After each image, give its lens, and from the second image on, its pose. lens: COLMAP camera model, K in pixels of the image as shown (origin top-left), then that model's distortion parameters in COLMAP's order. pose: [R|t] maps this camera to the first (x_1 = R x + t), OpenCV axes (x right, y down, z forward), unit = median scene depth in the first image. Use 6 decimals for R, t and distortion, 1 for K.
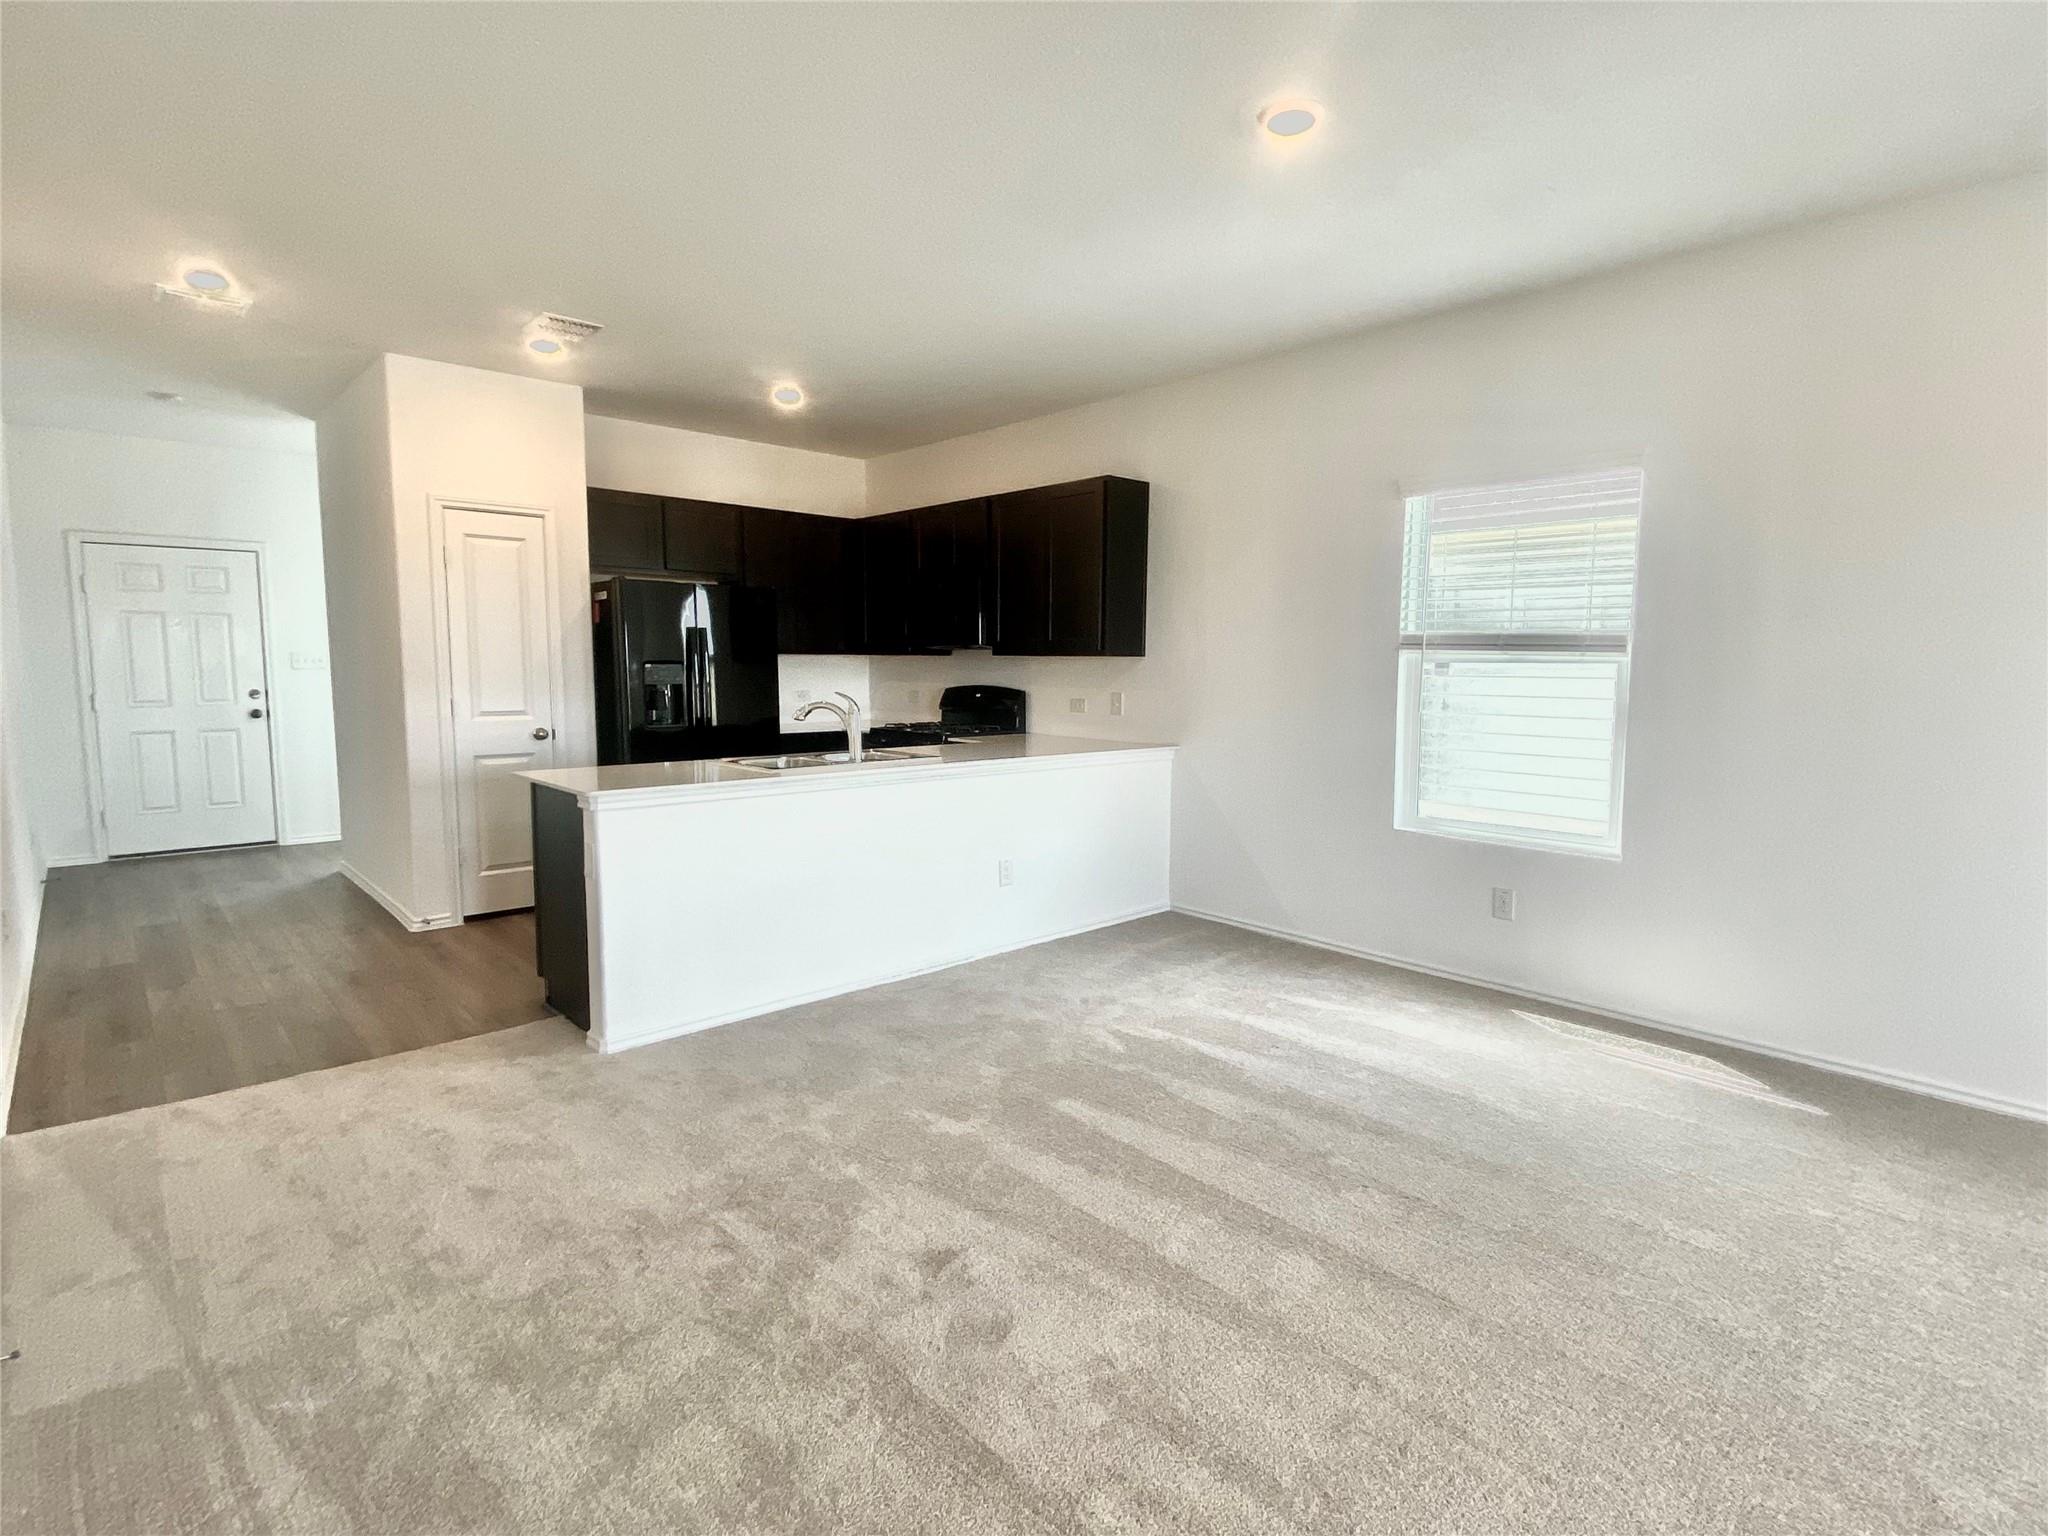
lens RADIAL K [[999.1, 0, 1034.5], [0, 999.1, 765.4], [0, 0, 1]] dist [0.002658, -0.000024]
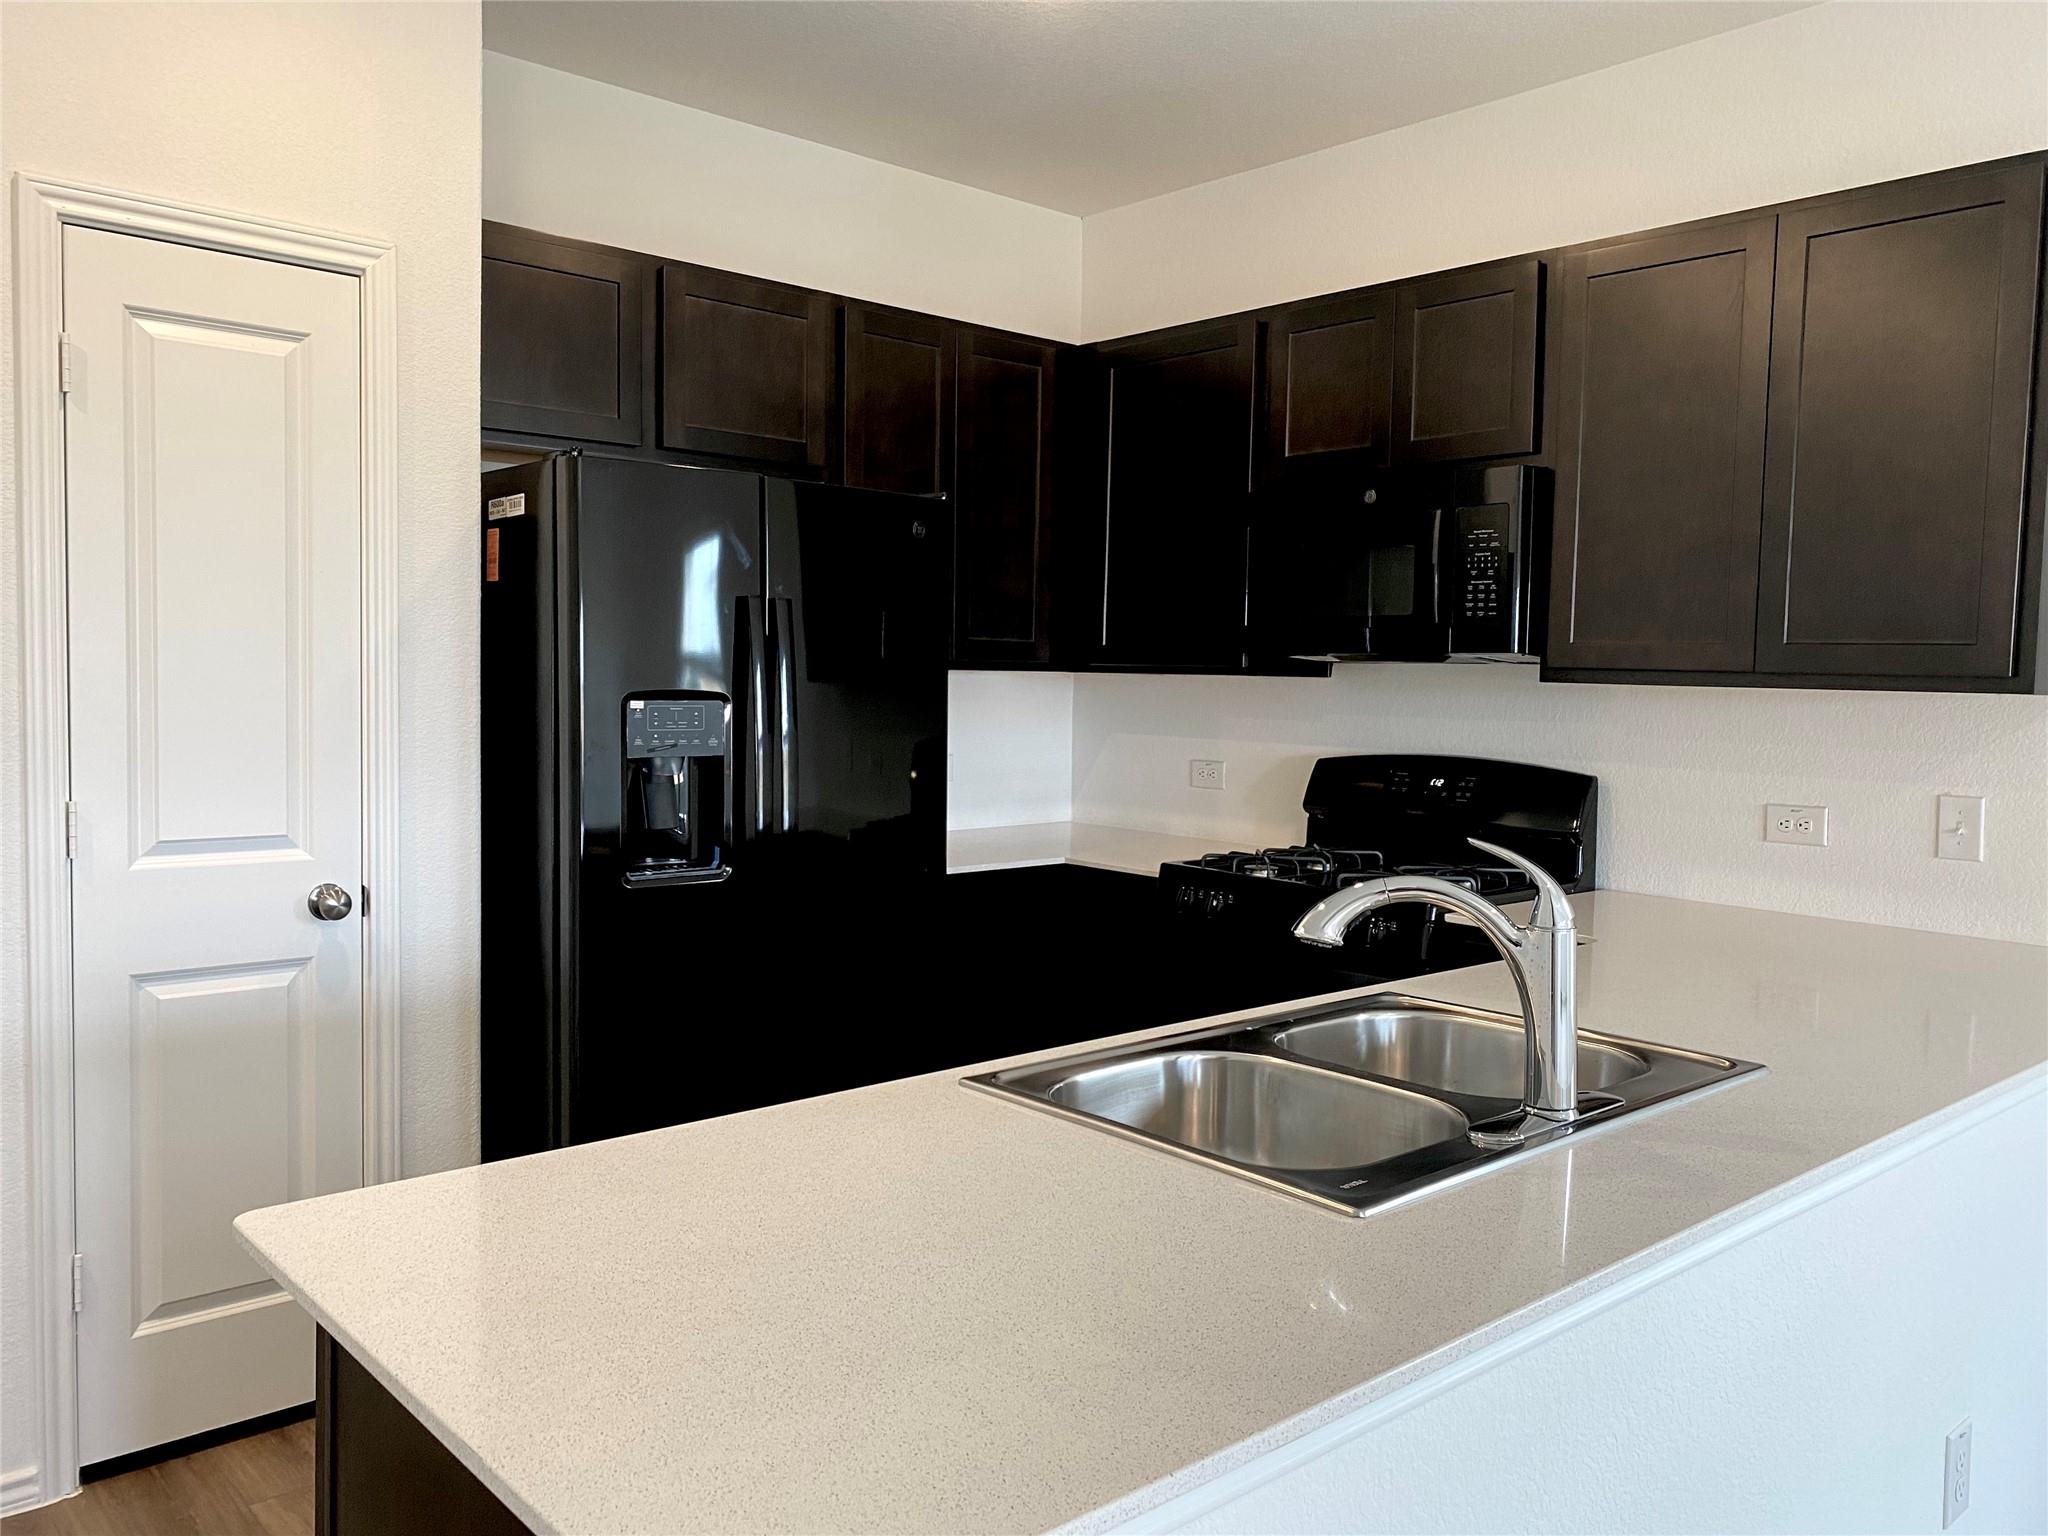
lens RADIAL K [[1570.1, 0, 1018.5], [0, 1570.1, 764.1], [0, 0, 1]] dist [-0.005080, 0.006439]
pose [[0.999190, 0.014158, -0.037663, -0.229123], [-0.015826, 0.998891, -0.044349, -0.056040], [0.036994, 0.044909, 0.998306, 0.451681]]
